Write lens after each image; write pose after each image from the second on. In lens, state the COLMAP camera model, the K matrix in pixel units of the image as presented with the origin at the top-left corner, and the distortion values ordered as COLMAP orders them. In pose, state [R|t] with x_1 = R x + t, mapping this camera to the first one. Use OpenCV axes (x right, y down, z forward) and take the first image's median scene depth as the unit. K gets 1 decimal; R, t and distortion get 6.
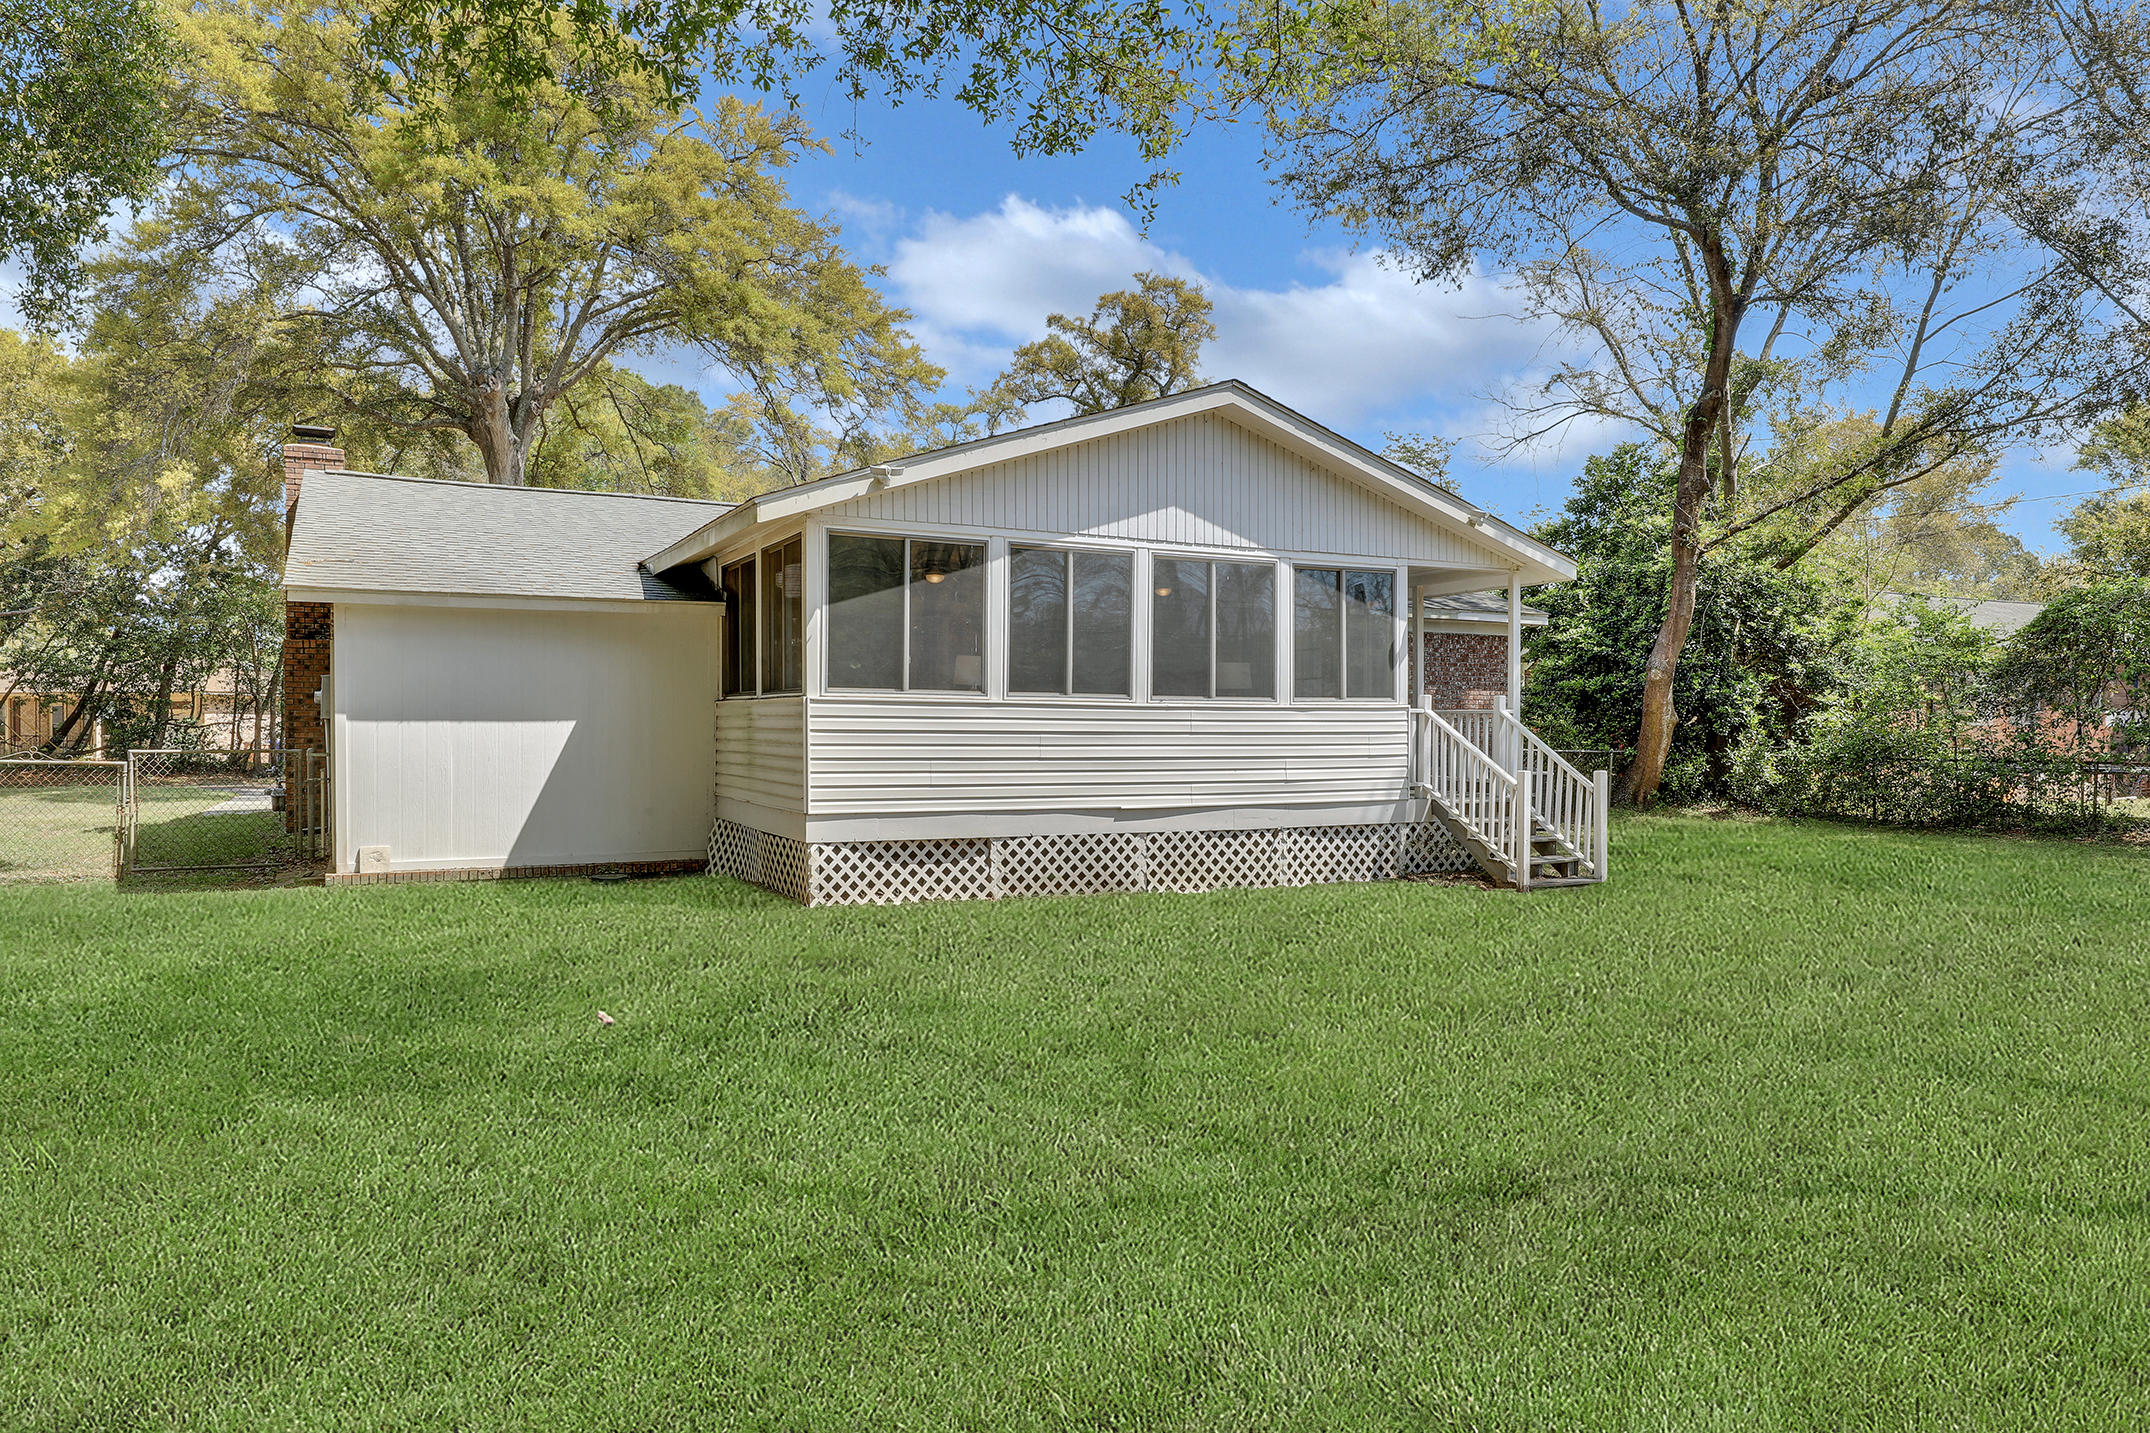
lens RADIAL K [[1150.9, 0, 1081.7], [0, 1150.9, 719.6], [0, 0, 1]] dist [-0.001378, -0.000123]
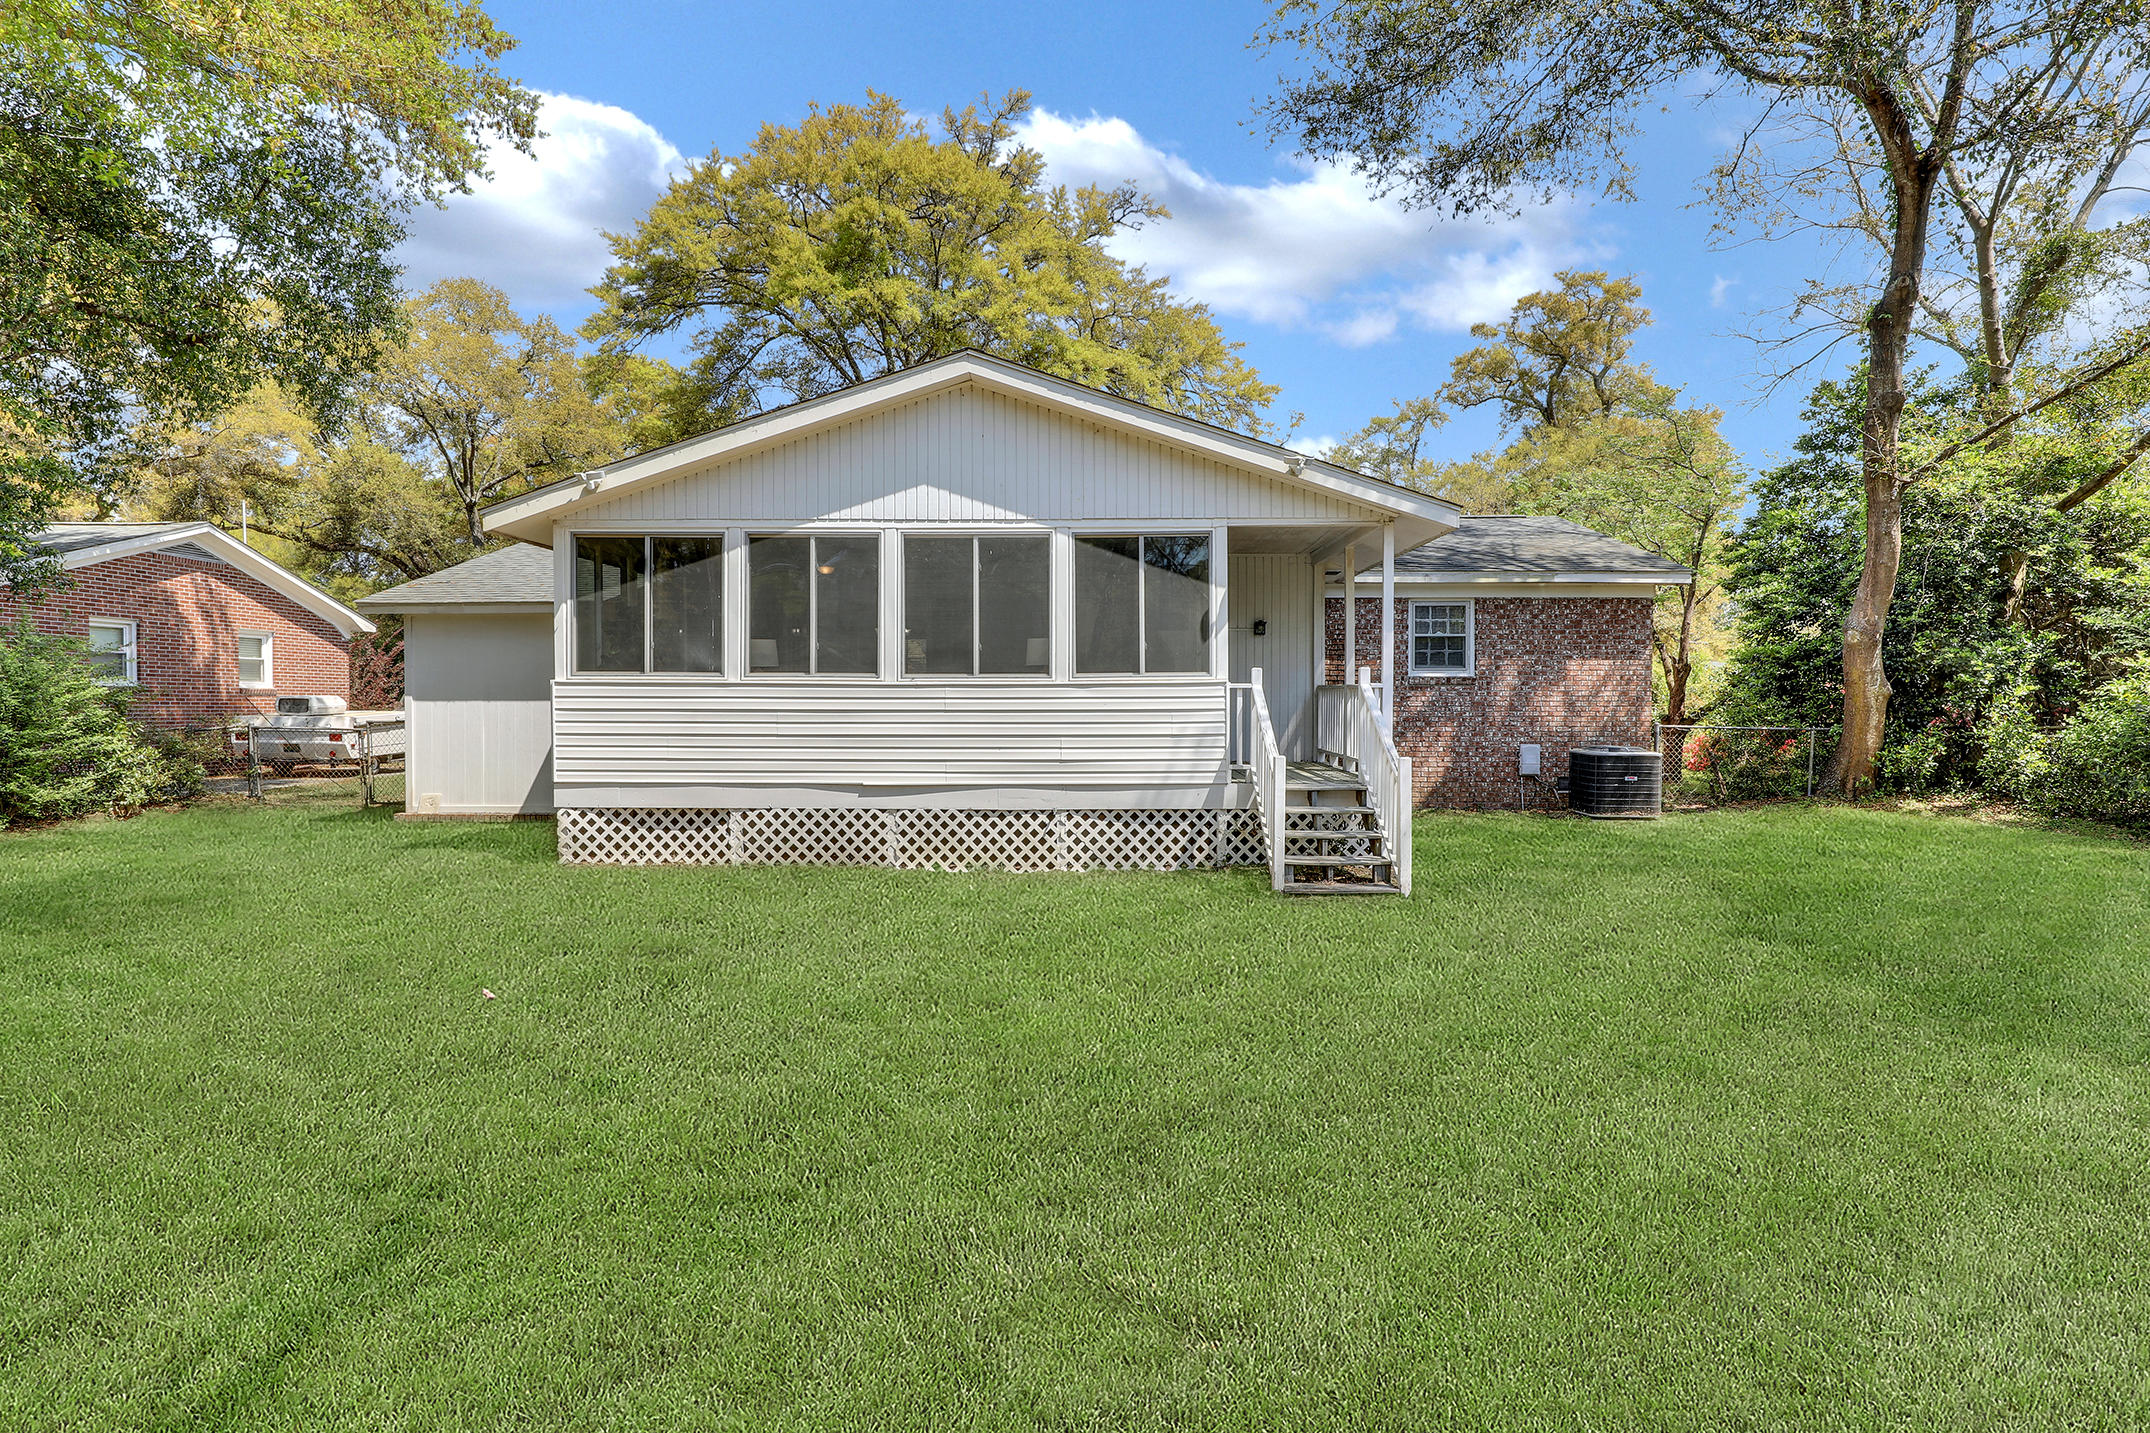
lens RADIAL K [[967.6, 0, 1075.0], [0, 967.6, 694.0], [0, 0, 1]] dist [-0.001099, -0.000326]
pose [[0.913974, -0.005939, -0.405730, 0.534616], [0.006025, 0.999981, -0.001066, -0.001240], [0.405728, -0.001470, 0.913993, 0.279750]]
